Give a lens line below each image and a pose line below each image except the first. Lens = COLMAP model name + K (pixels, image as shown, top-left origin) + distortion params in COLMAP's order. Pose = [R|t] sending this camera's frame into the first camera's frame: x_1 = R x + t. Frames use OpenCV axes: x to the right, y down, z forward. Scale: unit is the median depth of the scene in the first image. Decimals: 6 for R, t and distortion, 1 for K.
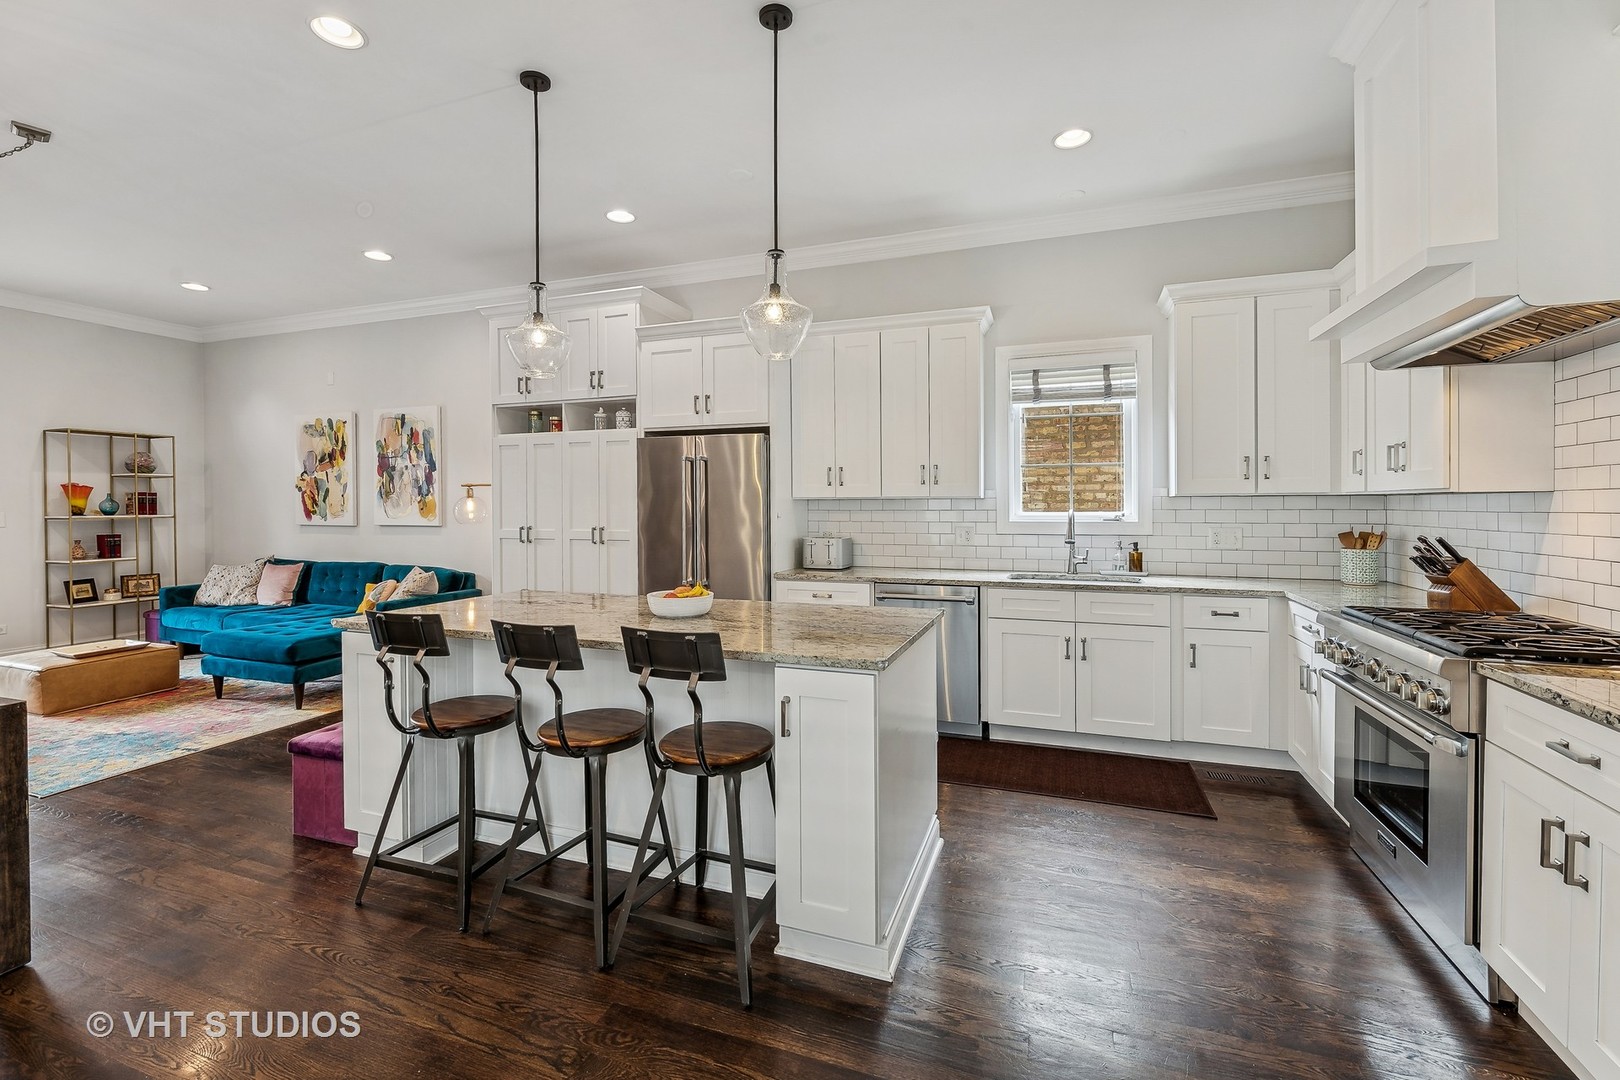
lens RADIAL K [[693.3, 0, 805.0], [0, 693.3, 517.5], [0, 0, 1]] dist [-0.000243, -0.002758]
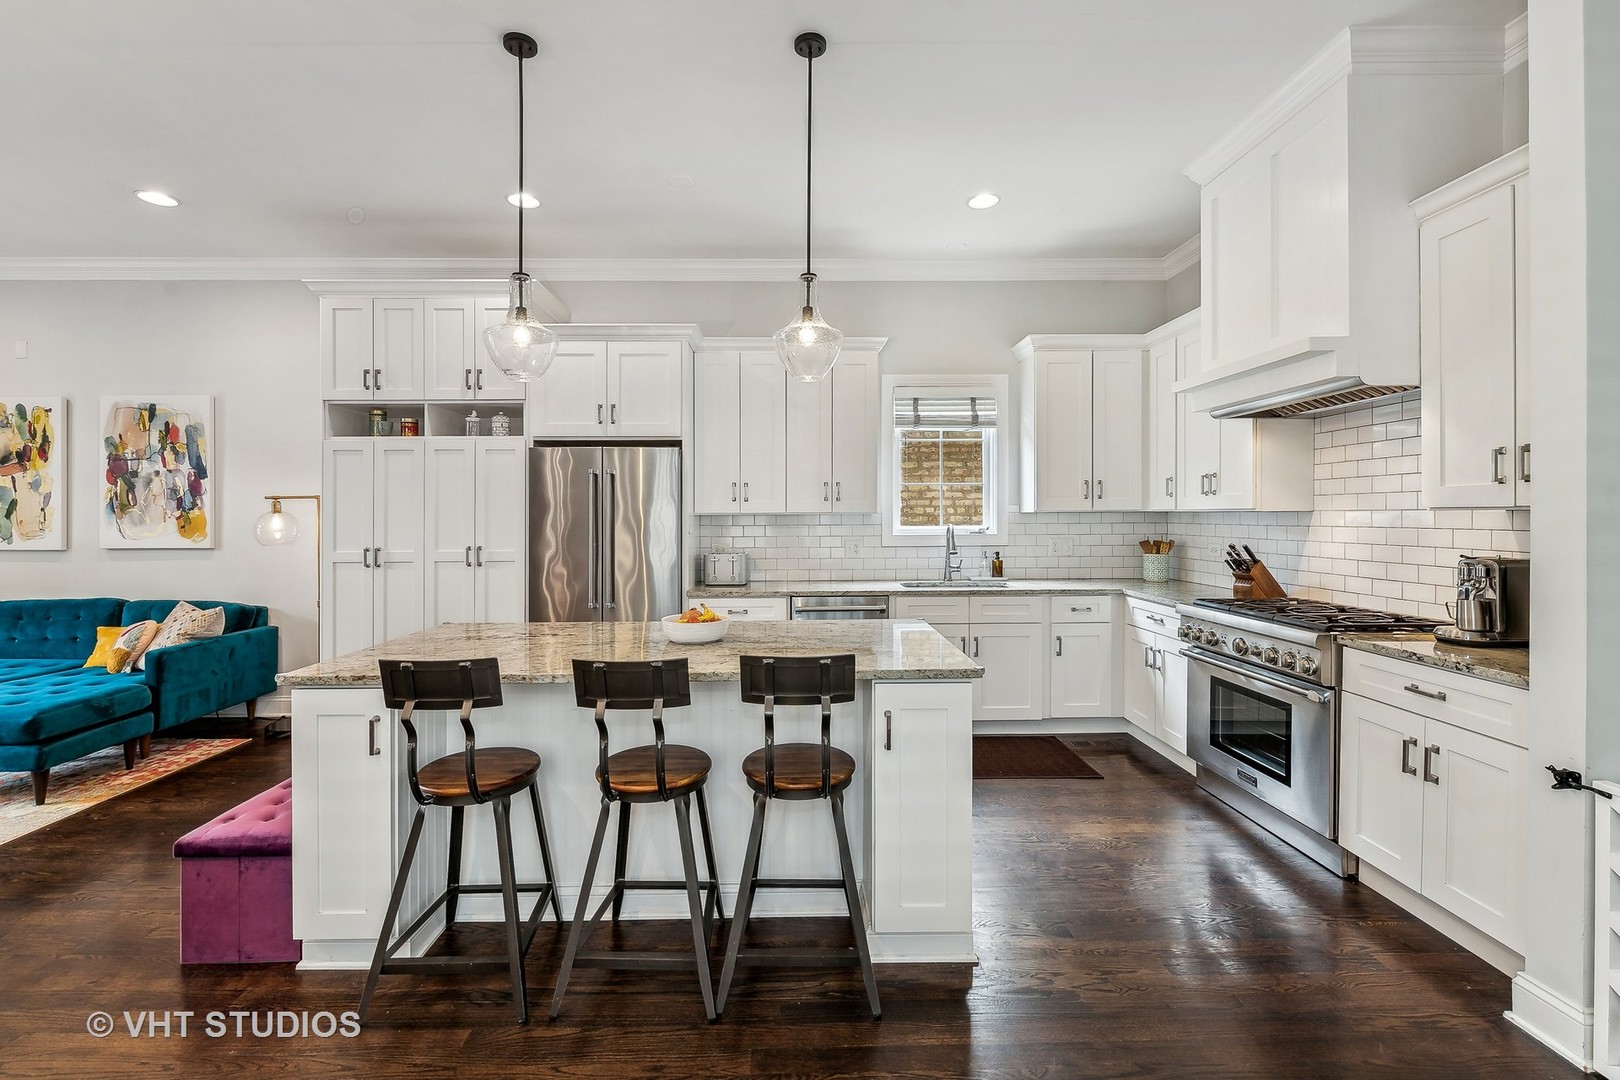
lens RADIAL K [[693.3, 0, 791.7], [0, 693.3, 524.9], [0, 0, 1]] dist [-0.000243, -0.002758]
pose [[0.933556, -0.006959, 0.358365, -0.257467], [0.008202, 0.999964, -0.001949, -0.009929], [-0.358339, 0.004759, 0.933579, 0.038013]]
